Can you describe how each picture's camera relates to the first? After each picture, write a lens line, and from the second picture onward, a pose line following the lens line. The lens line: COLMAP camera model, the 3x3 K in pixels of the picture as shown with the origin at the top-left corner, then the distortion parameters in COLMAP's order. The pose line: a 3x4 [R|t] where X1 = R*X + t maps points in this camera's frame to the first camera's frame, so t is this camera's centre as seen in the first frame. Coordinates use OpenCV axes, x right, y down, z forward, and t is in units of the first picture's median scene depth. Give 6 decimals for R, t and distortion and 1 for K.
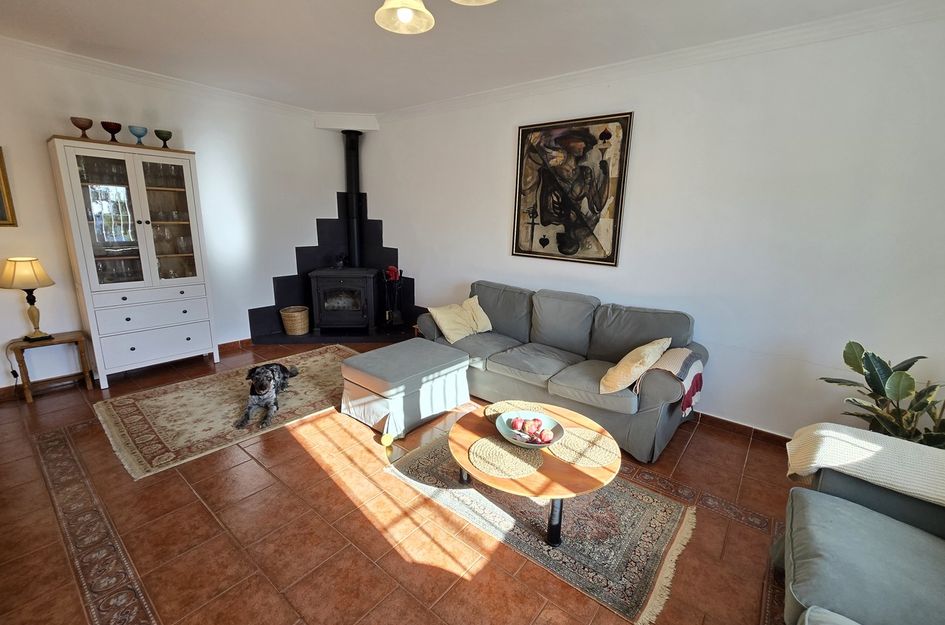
lens RADIAL K [[401.1, 0, 472.5], [0, 401.1, 312.5], [0, 0, 1]] dist [-0.002502, -0.000293]
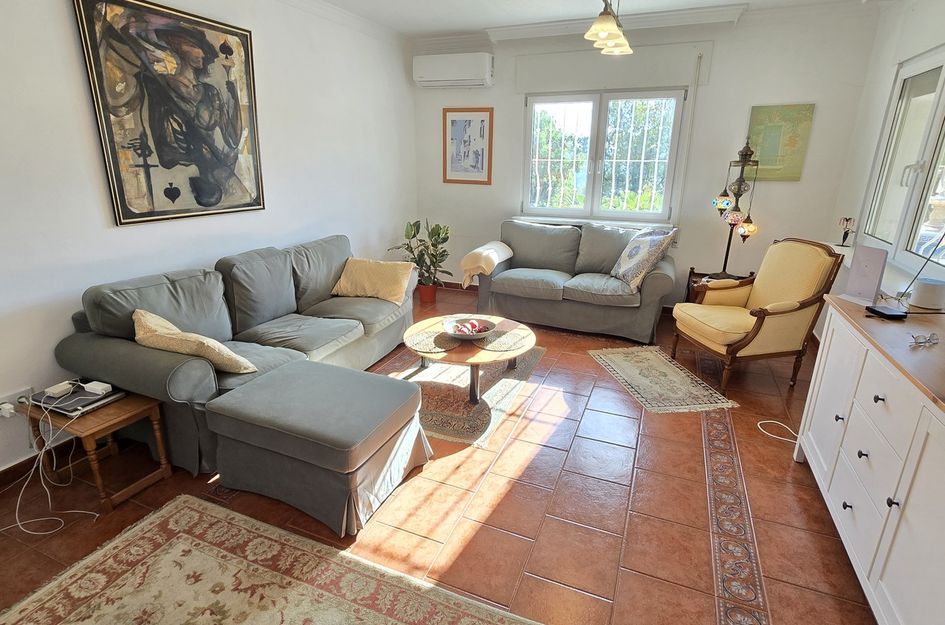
lens RADIAL K [[478.4, 0, 472.5], [0, 478.4, 312.5], [0, 0, 1]] dist [-0.023407, 0.000576]
pose [[-0.291680, -0.331235, 0.897333, -0.765757], [0.197978, 0.896905, 0.395431, -0.225246], [-0.935803, 0.292992, -0.196032, 0.806891]]
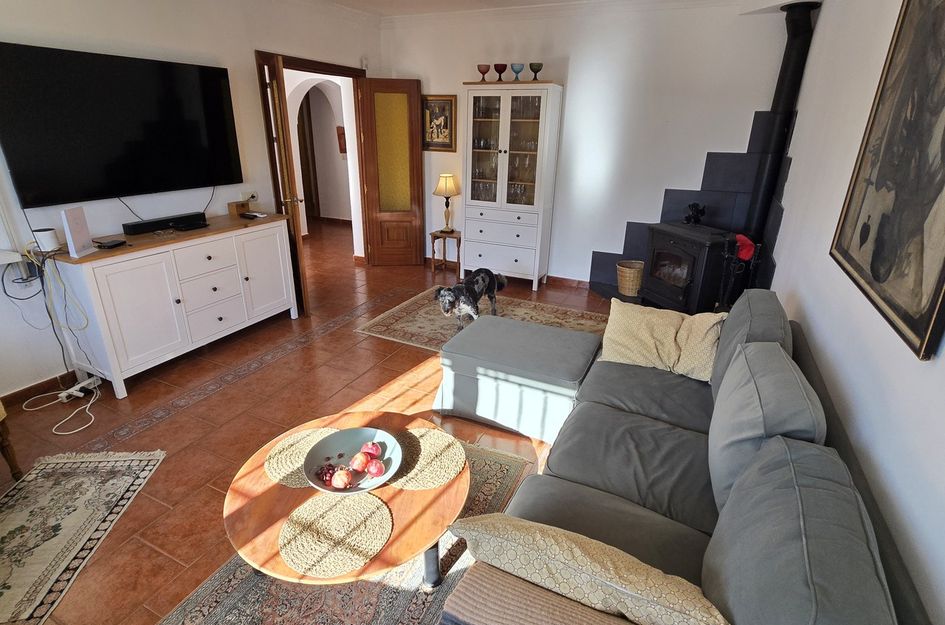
lens RADIAL K [[478.4, 0, 472.5], [0, 478.4, 312.5], [0, 0, 1]] dist [-0.023407, 0.000576]
pose [[0.237444, 0.332129, -0.912859, 0.555285], [-0.233876, 0.931637, 0.278127, -0.153844], [0.942827, 0.147456, 0.298889, 0.573099]]
